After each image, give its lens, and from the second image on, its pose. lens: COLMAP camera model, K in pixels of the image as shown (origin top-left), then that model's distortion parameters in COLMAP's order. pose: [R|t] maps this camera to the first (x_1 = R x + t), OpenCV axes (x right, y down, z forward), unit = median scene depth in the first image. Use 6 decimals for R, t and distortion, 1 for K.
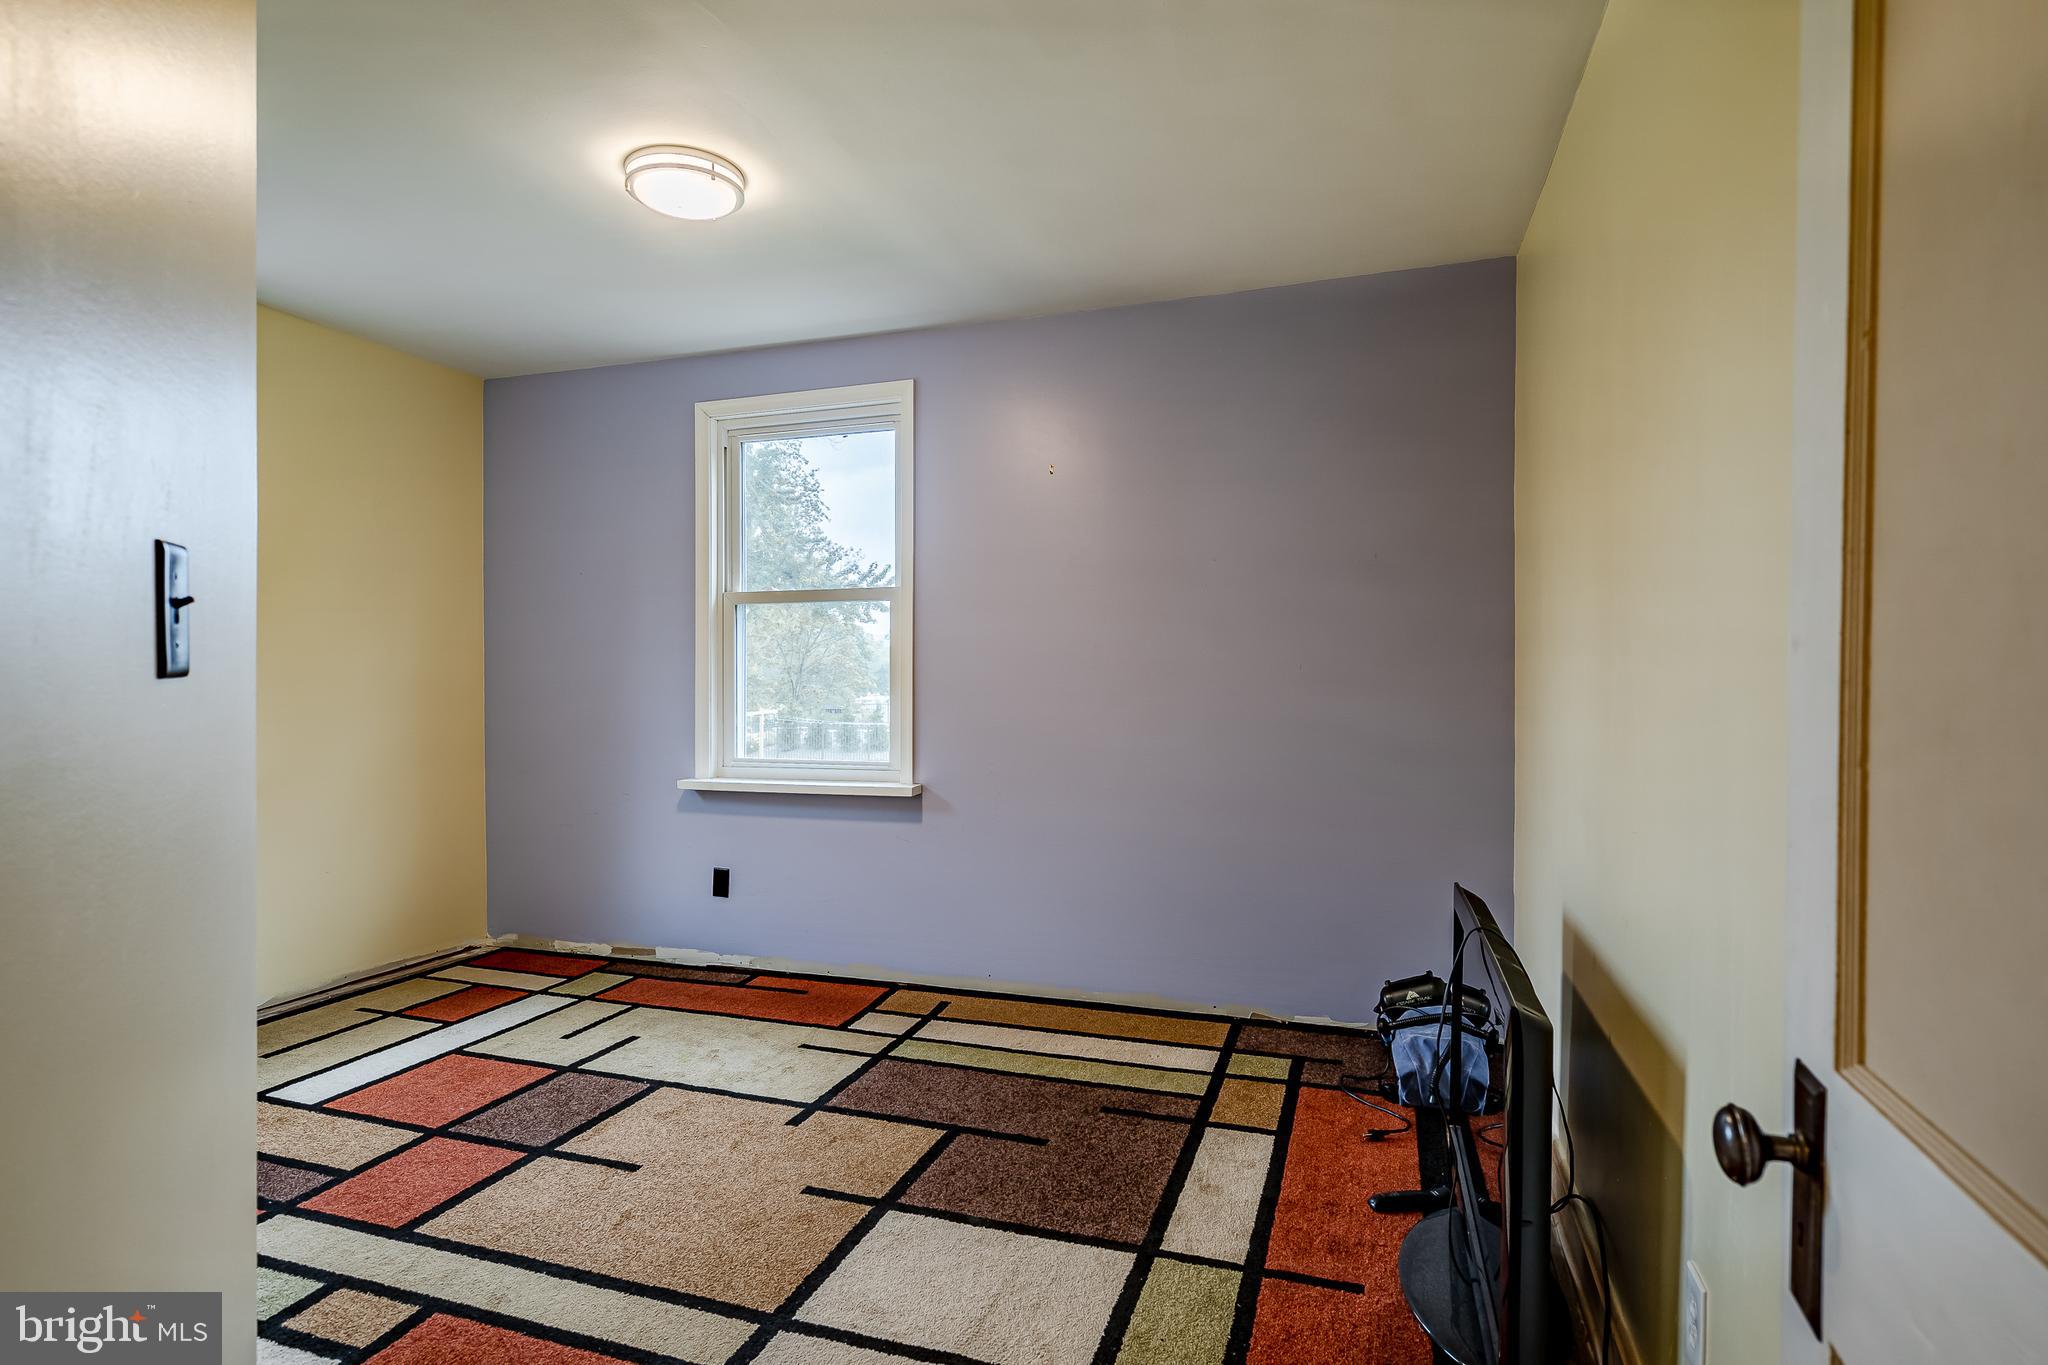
lens RADIAL K [[1041.4, 0, 1026.5], [0, 1041.4, 685.1], [0, 0, 1]] dist [-0.000492, 0.002230]
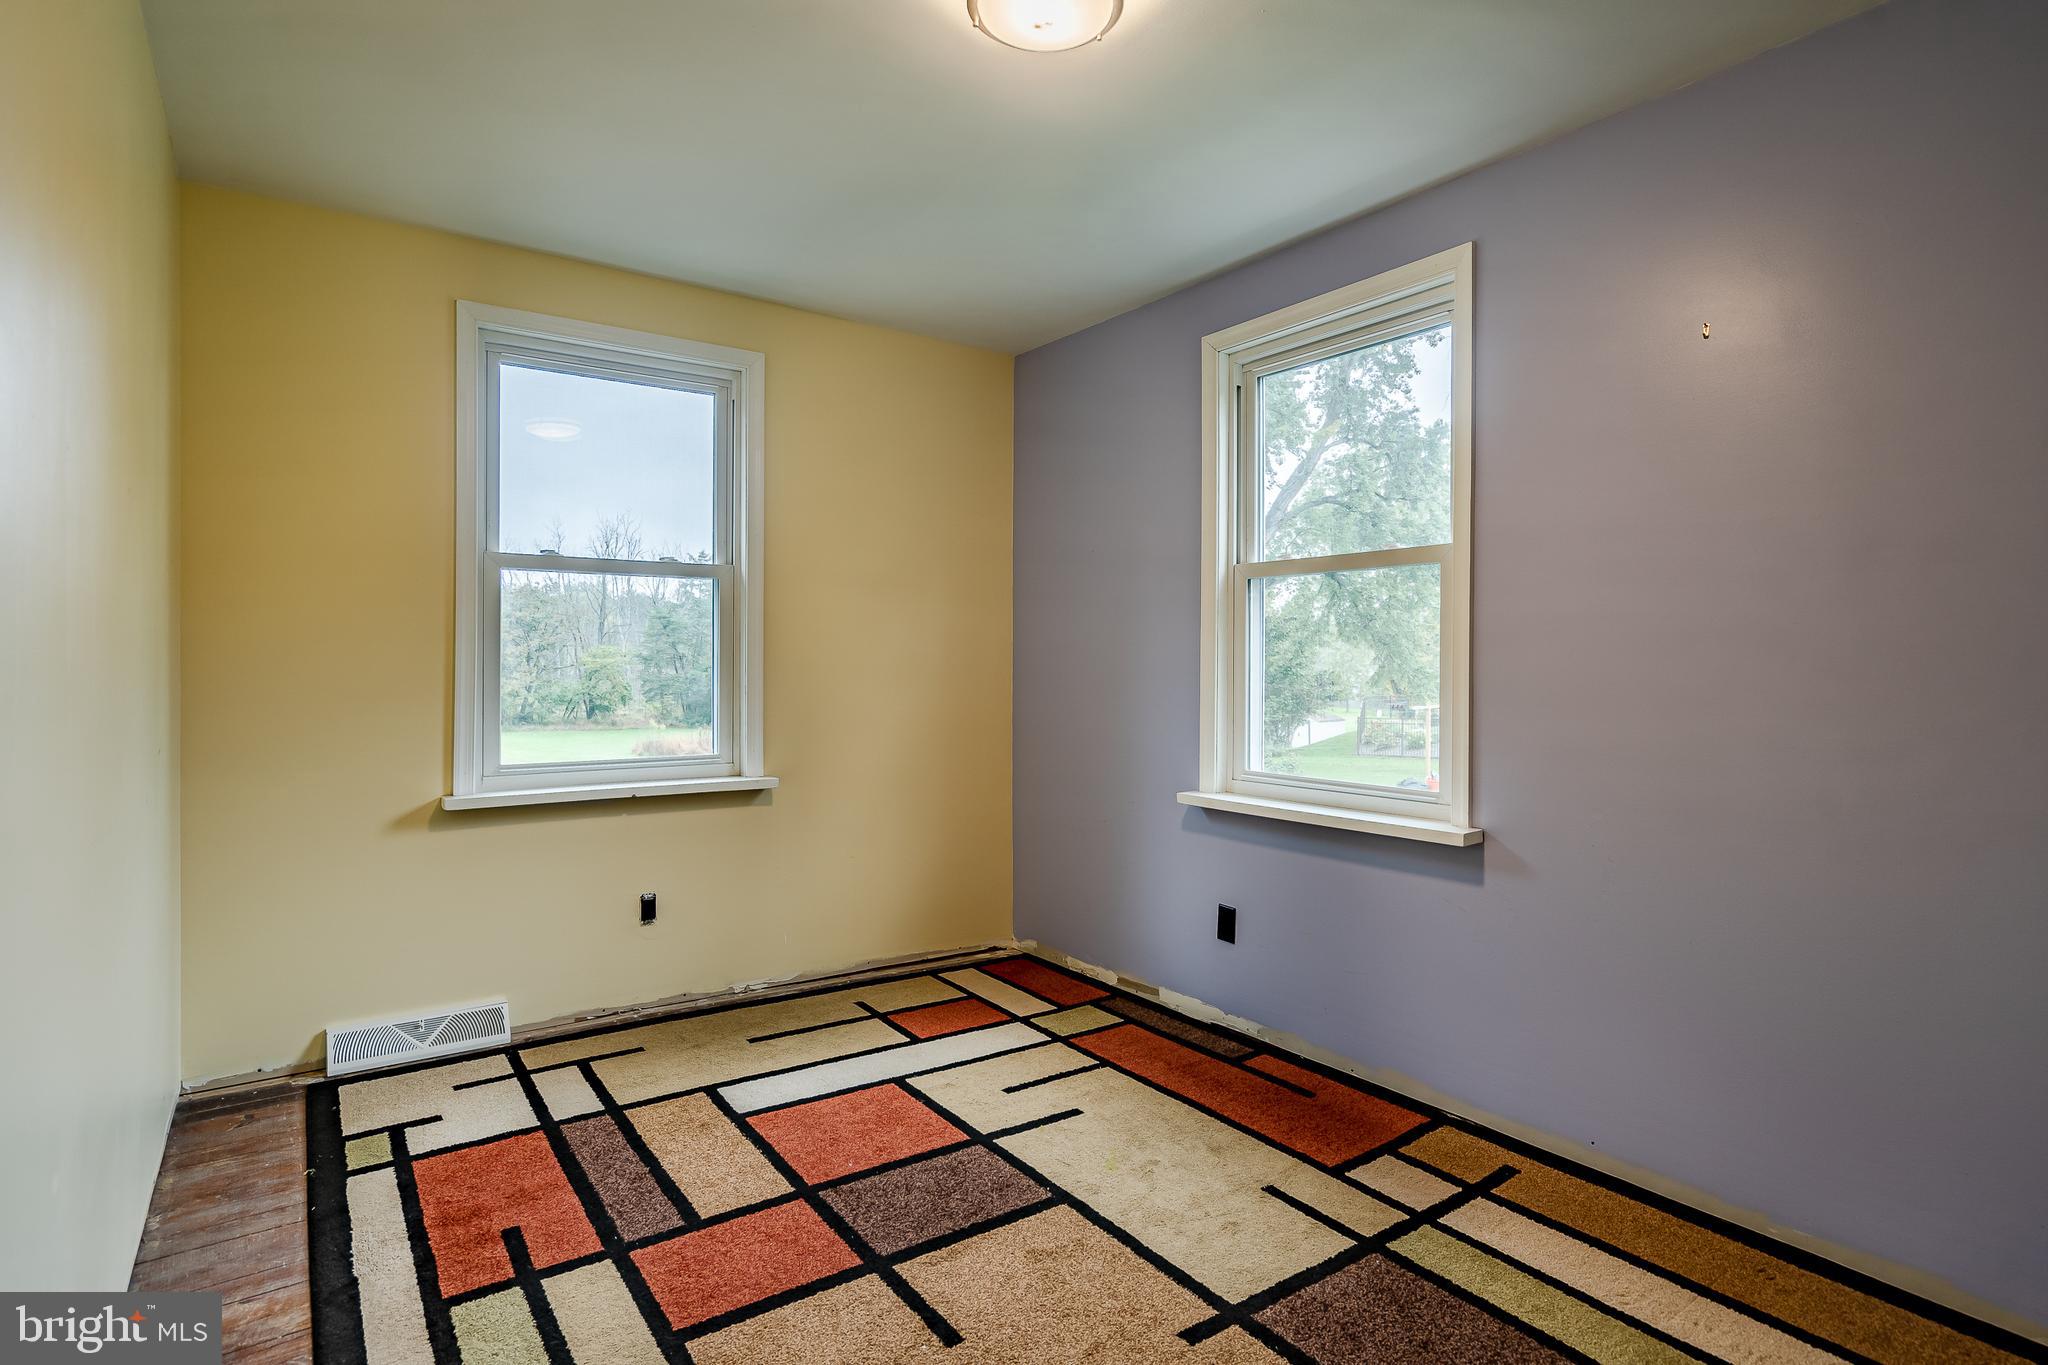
lens RADIAL K [[1041.4, 0, 1016.4], [0, 1041.4, 651.1], [0, 0, 1]] dist [-0.000492, 0.002230]
pose [[0.805260, 0.001368, -0.592920, 0.058166], [-0.015905, 0.999687, -0.019295, -0.003629], [0.592708, 0.024968, 0.805030, 0.271458]]
